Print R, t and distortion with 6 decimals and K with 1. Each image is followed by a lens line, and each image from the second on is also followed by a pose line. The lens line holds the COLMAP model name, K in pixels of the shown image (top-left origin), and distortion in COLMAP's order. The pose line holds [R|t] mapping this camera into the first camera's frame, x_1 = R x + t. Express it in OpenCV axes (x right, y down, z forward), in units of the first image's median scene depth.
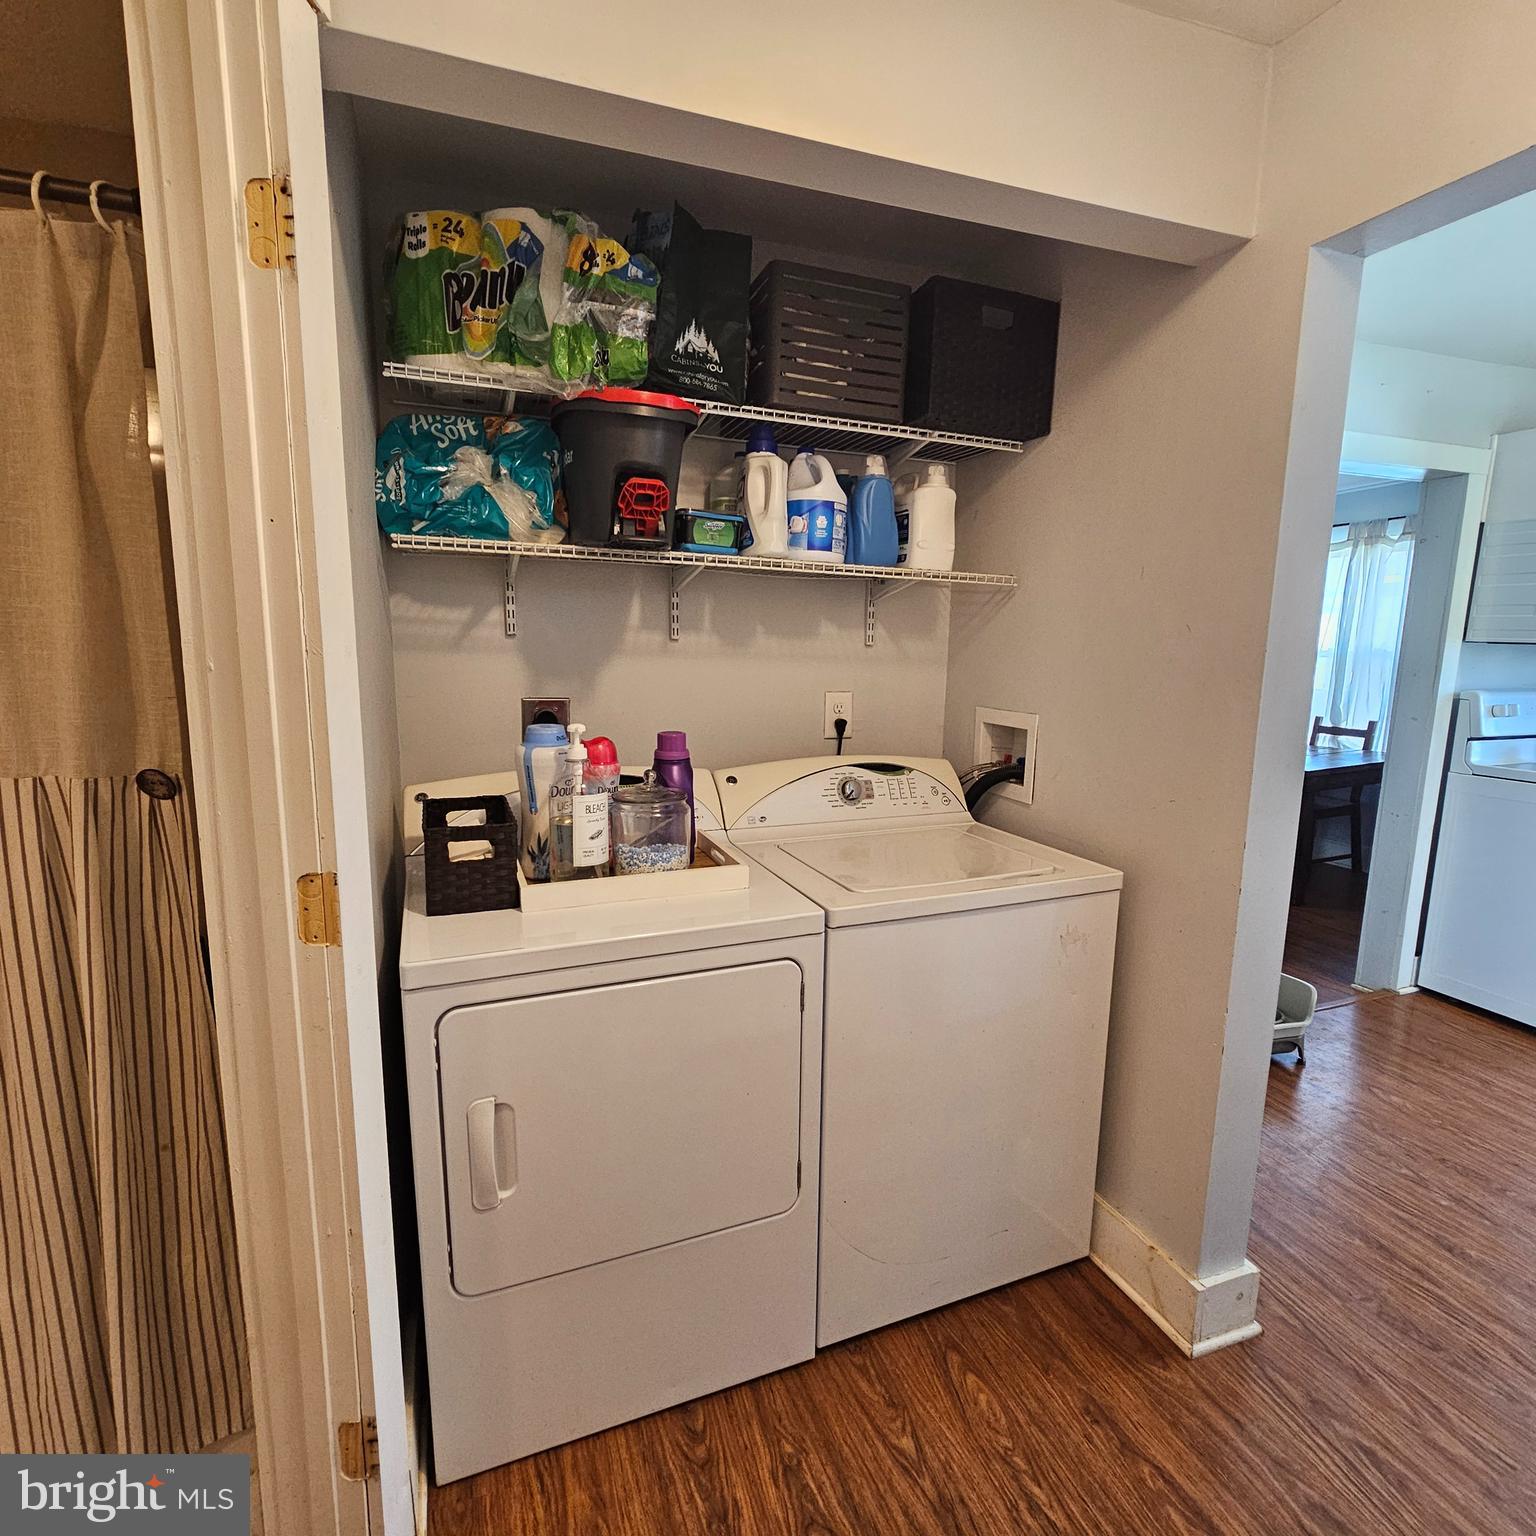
lens RADIAL K [[845.1, 0, 761.9], [0, 845.1, 773.8], [0, 0, 1]] dist [0.001142, -0.000106]
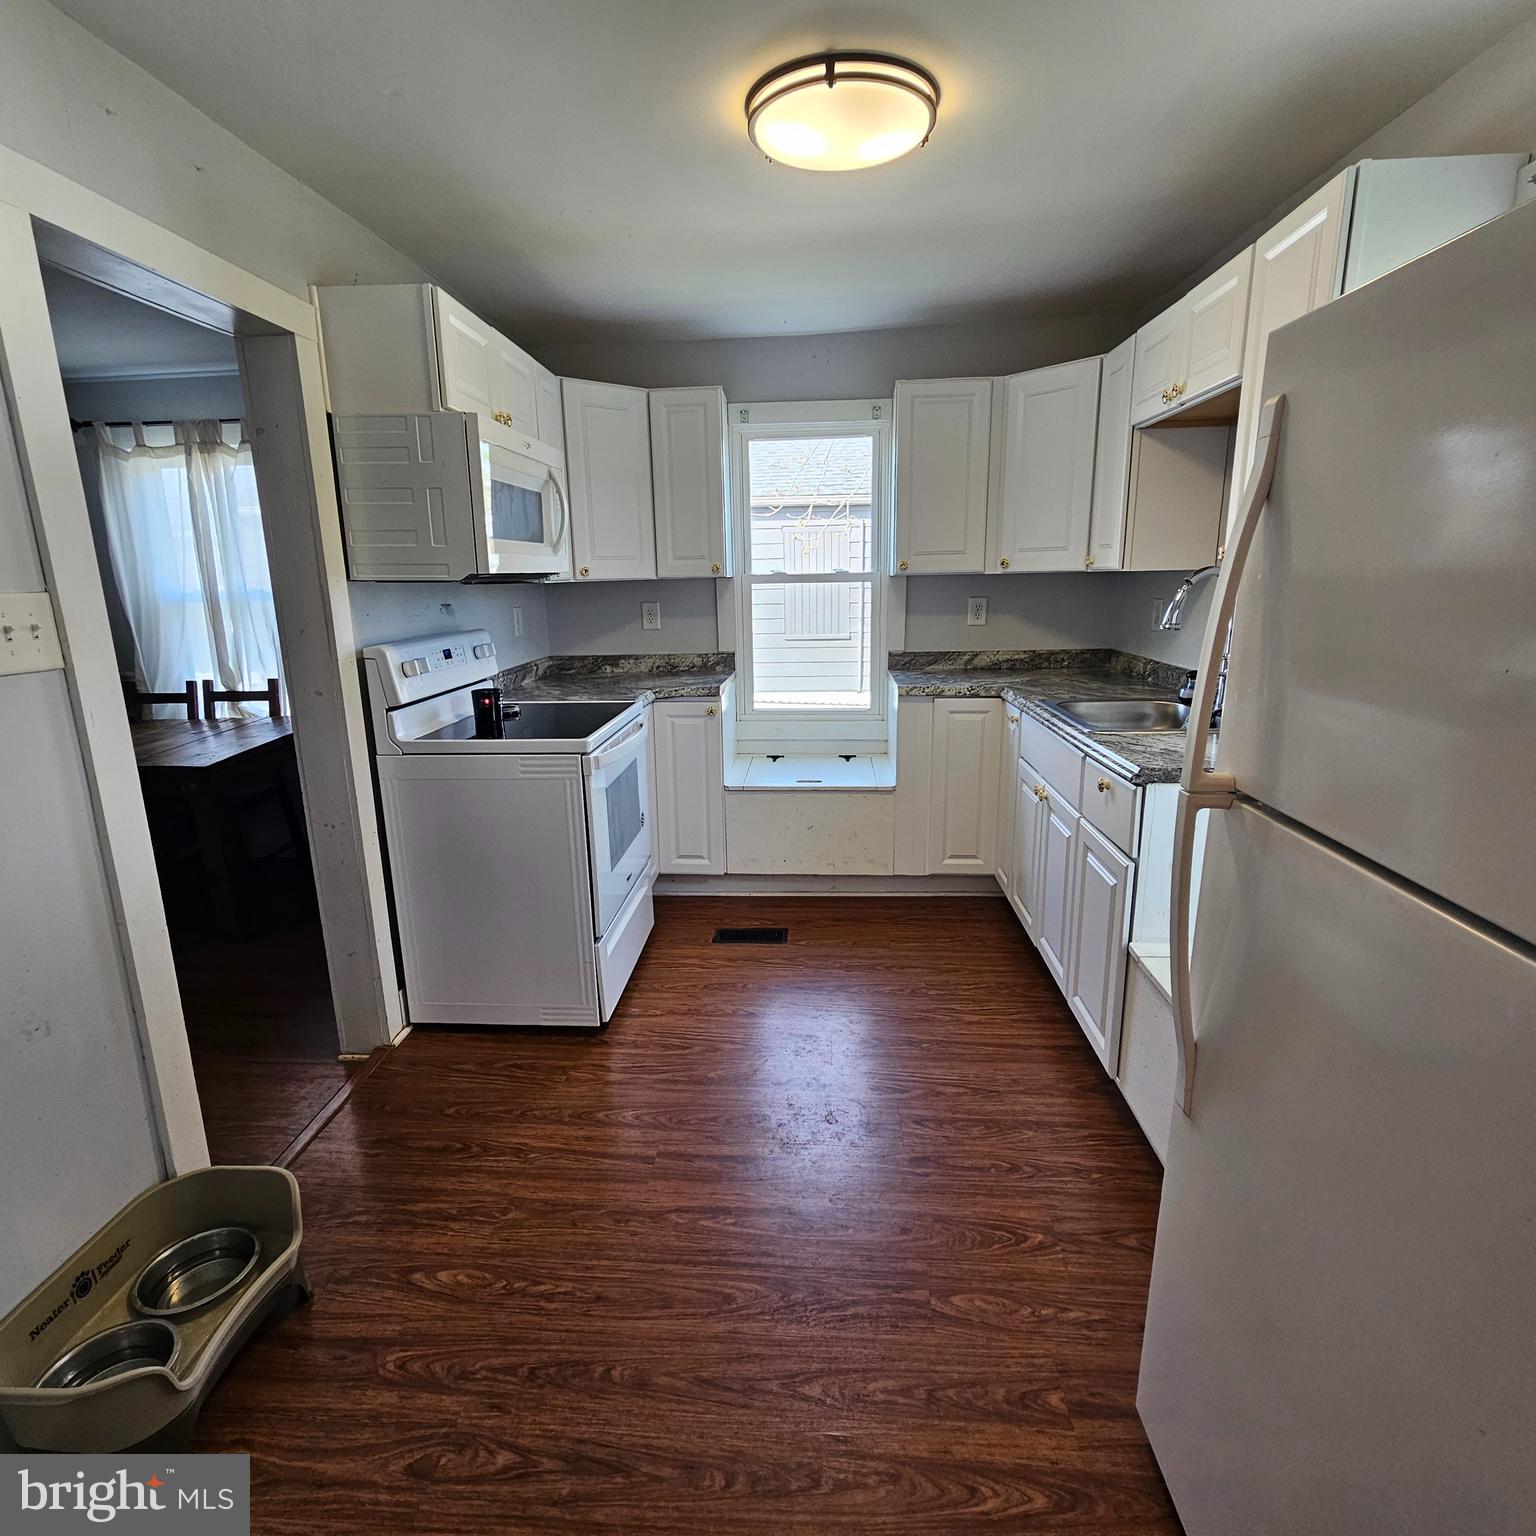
lens RADIAL K [[845.1, 0, 761.9], [0, 845.1, 773.8], [0, 0, 1]] dist [0.001142, -0.000106]
pose [[0.414379, -0.233496, 0.879642, 0.261825], [0.168887, 0.969469, 0.177782, -0.056641], [-0.894297, 0.074891, 0.441163, 0.328848]]
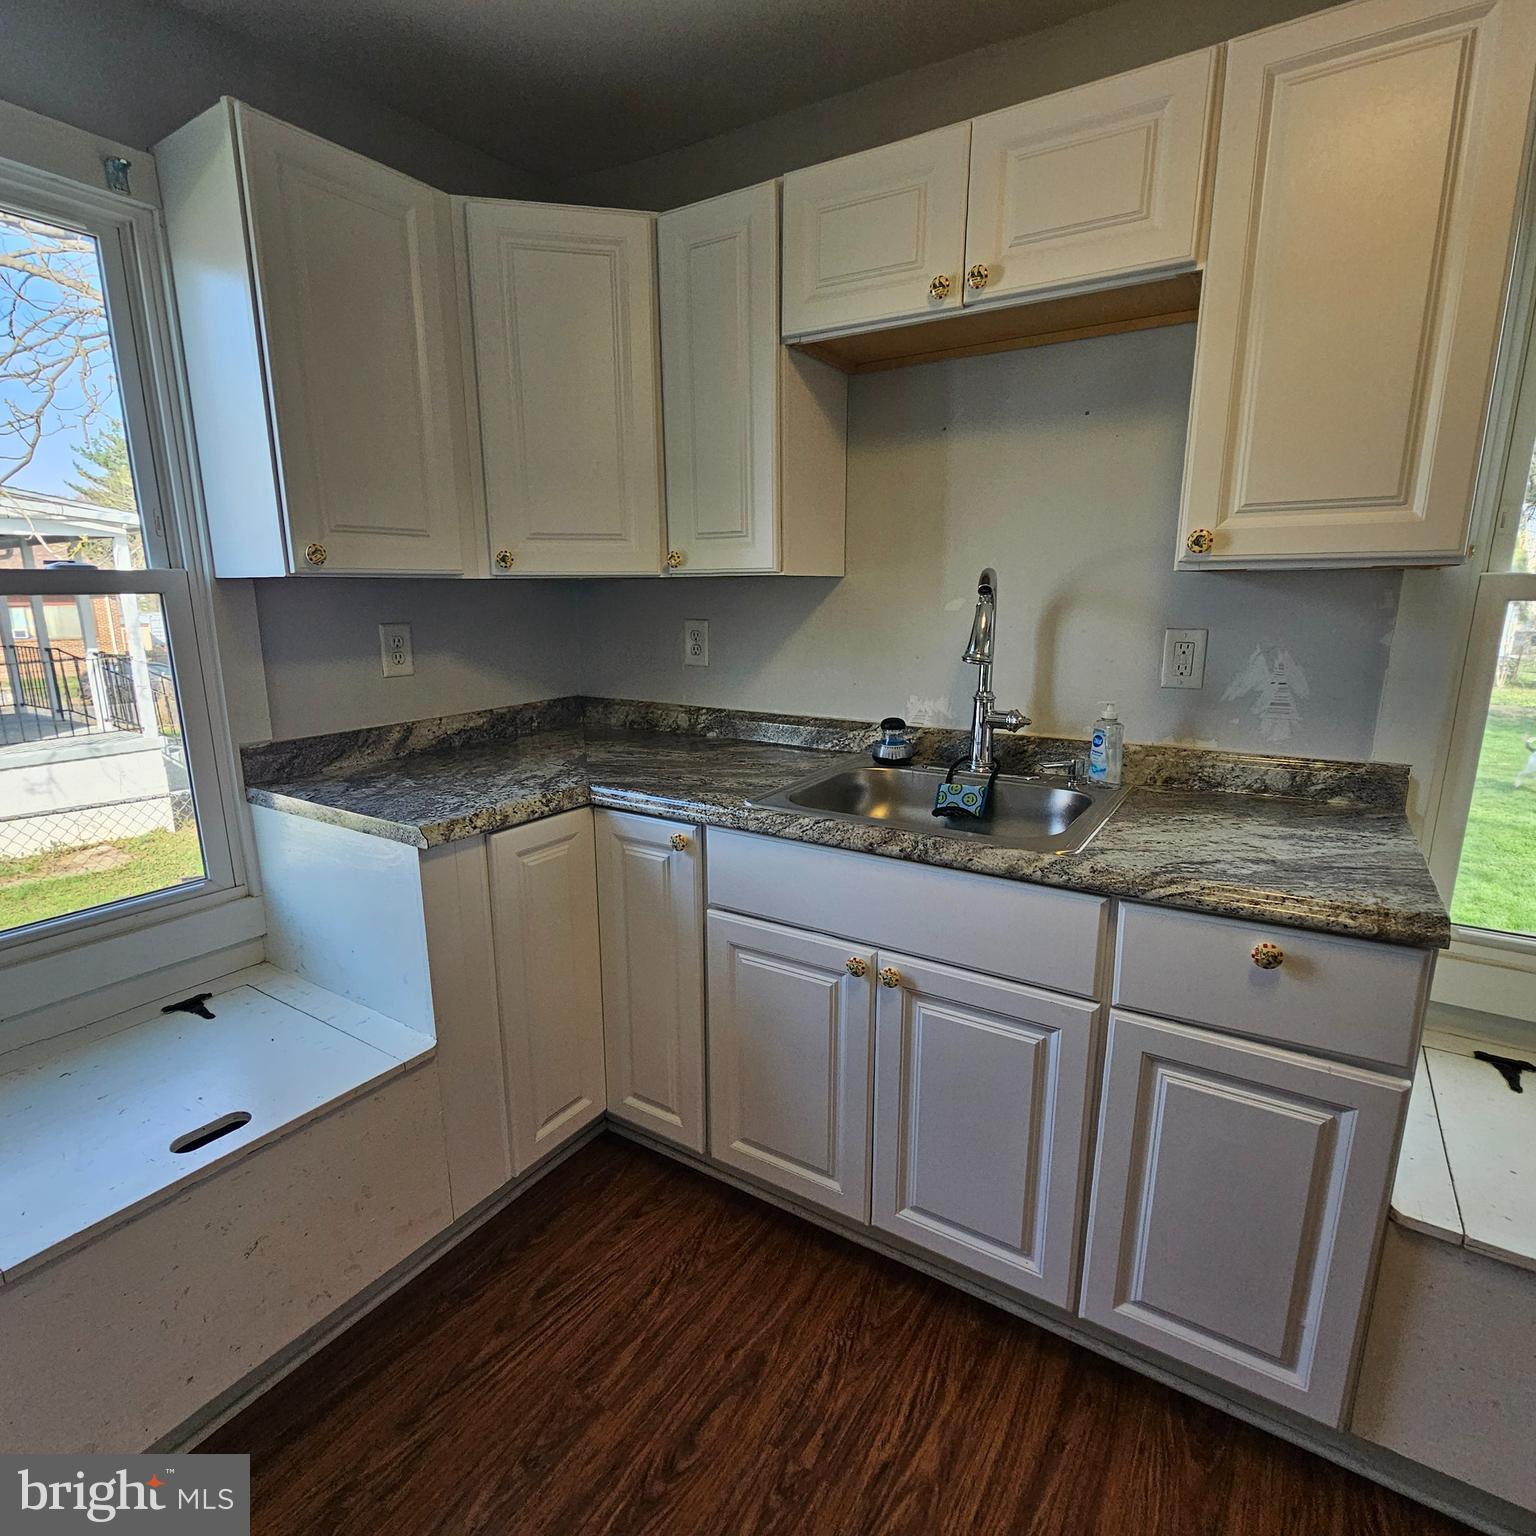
lens RADIAL K [[845.1, 0, 761.9], [0, 845.1, 773.8], [0, 0, 1]] dist [0.001142, -0.000106]
pose [[-0.598170, -0.186151, 0.779449, 0.538655], [0.122119, 0.940112, 0.318238, -0.077222], [-0.792010, 0.285546, -0.539614, 0.526510]]
